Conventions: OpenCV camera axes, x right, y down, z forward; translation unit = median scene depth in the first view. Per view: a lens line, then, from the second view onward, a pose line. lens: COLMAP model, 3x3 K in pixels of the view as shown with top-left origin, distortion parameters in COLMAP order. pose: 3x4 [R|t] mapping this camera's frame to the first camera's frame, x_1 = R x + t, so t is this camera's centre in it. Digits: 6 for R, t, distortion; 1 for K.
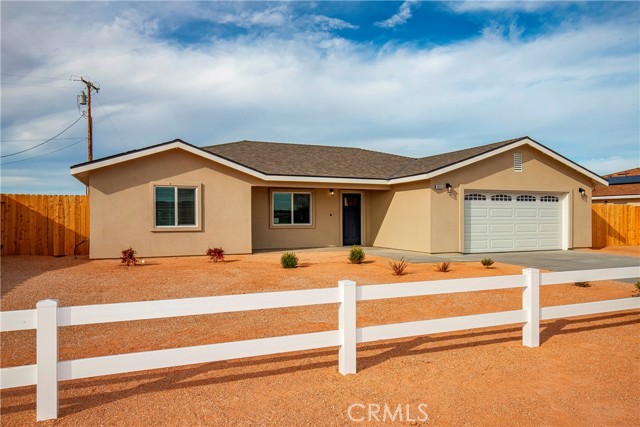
lens RADIAL K [[458.2, 0, 320.0], [0, 458.2, 213.5], [0, 0, 1]] dist [0.005438, -0.000418]
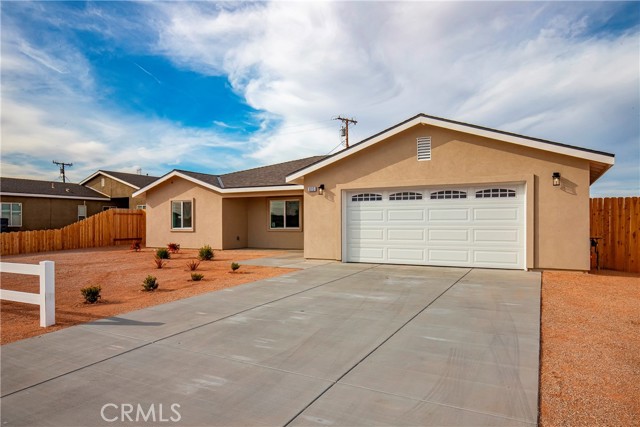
lens RADIAL K [[435.7, 0, 320.0], [0, 435.7, 213.5], [0, 0, 1]] dist [0.021414, -0.001225]
pose [[0.623974, -0.020377, -0.781179, 0.833964], [0.007001, 0.999766, -0.020487, 0.009670], [0.781413, 0.007314, 0.623971, 0.382462]]
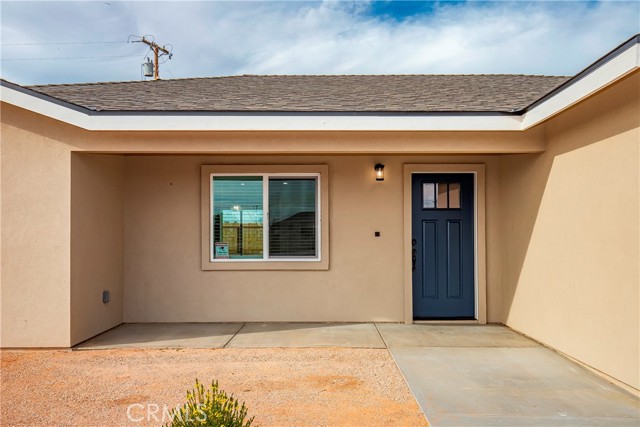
lens RADIAL K [[615.1, 0, 320.0], [0, 615.1, 213.5], [0, 0, 1]] dist [-0.061606, 0.002182]
pose [[0.911537, -0.019796, -0.410741, 0.180710], [0.005826, 0.999362, -0.035234, 0.003981], [0.411176, 0.029724, 0.911071, 0.558078]]
